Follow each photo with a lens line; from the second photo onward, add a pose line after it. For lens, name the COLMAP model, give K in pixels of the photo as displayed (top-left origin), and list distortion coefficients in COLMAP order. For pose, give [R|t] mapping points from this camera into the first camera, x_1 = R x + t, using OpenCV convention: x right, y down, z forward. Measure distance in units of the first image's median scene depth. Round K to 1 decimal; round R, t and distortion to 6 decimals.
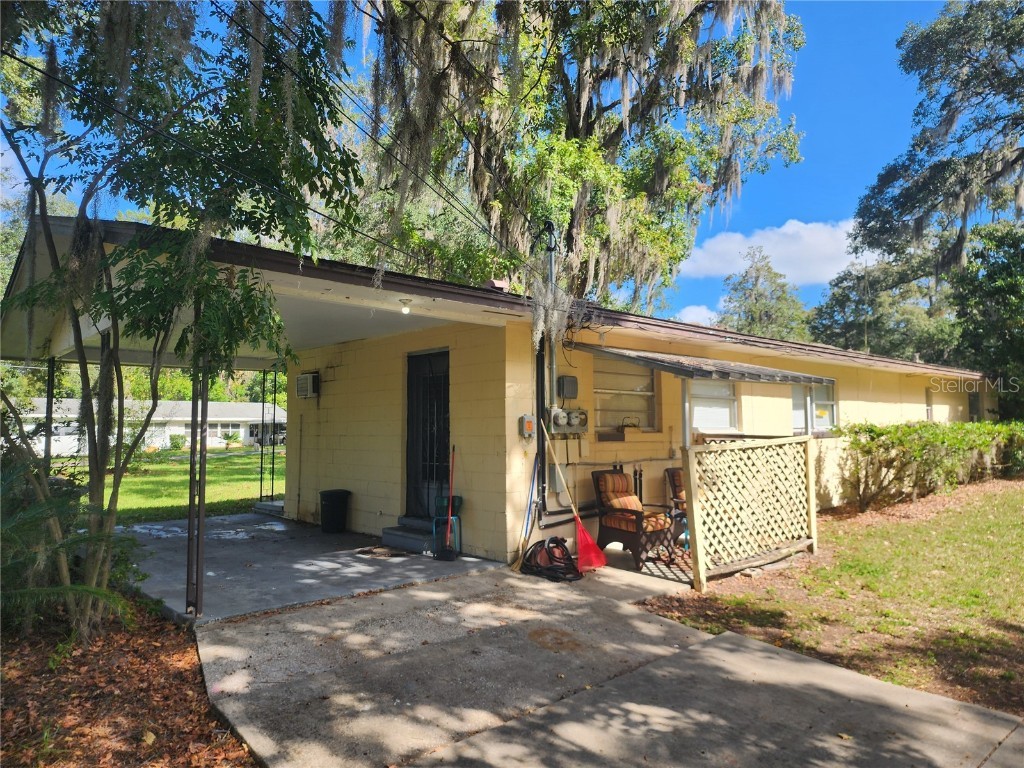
lens RADIAL K [[684.4, 0, 514.0], [0, 684.4, 378.6], [0, 0, 1]] dist [0.045906, 0.000022]
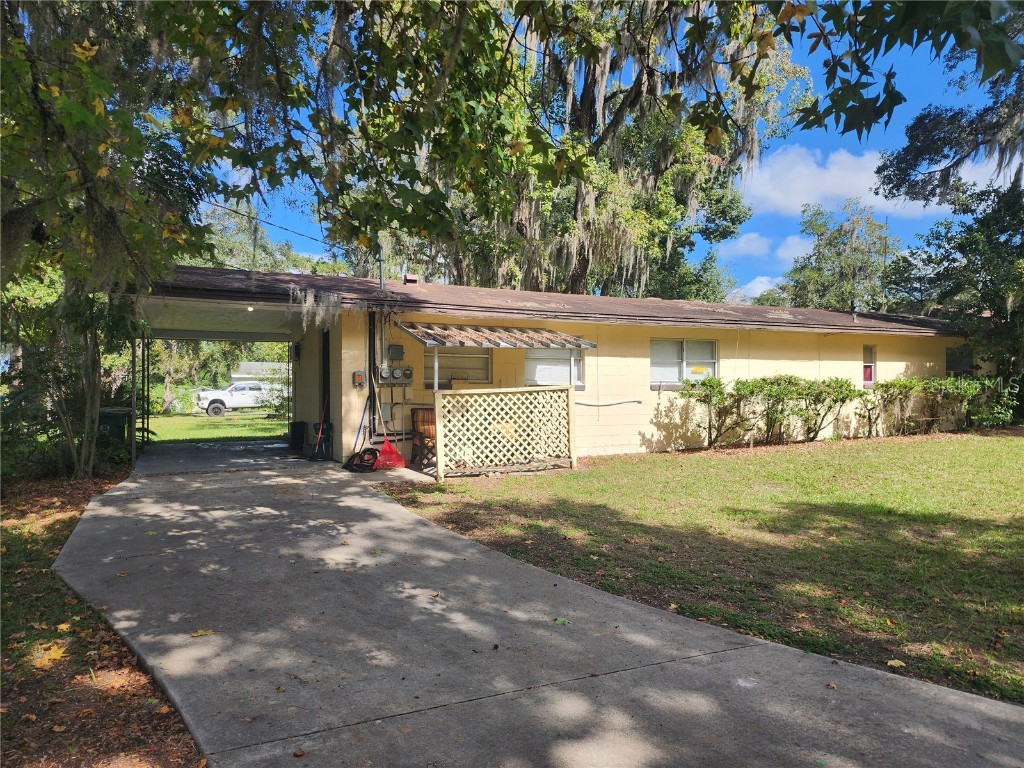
lens RADIAL K [[684.4, 0, 509.6], [0, 684.4, 389.2], [0, 0, 1]] dist [0.045906, 0.000022]
pose [[0.956423, 0.004142, -0.291954, 0.773890], [0.016968, 0.997421, 0.069737, -0.007488], [0.291490, -0.071652, 0.953886, -0.373914]]
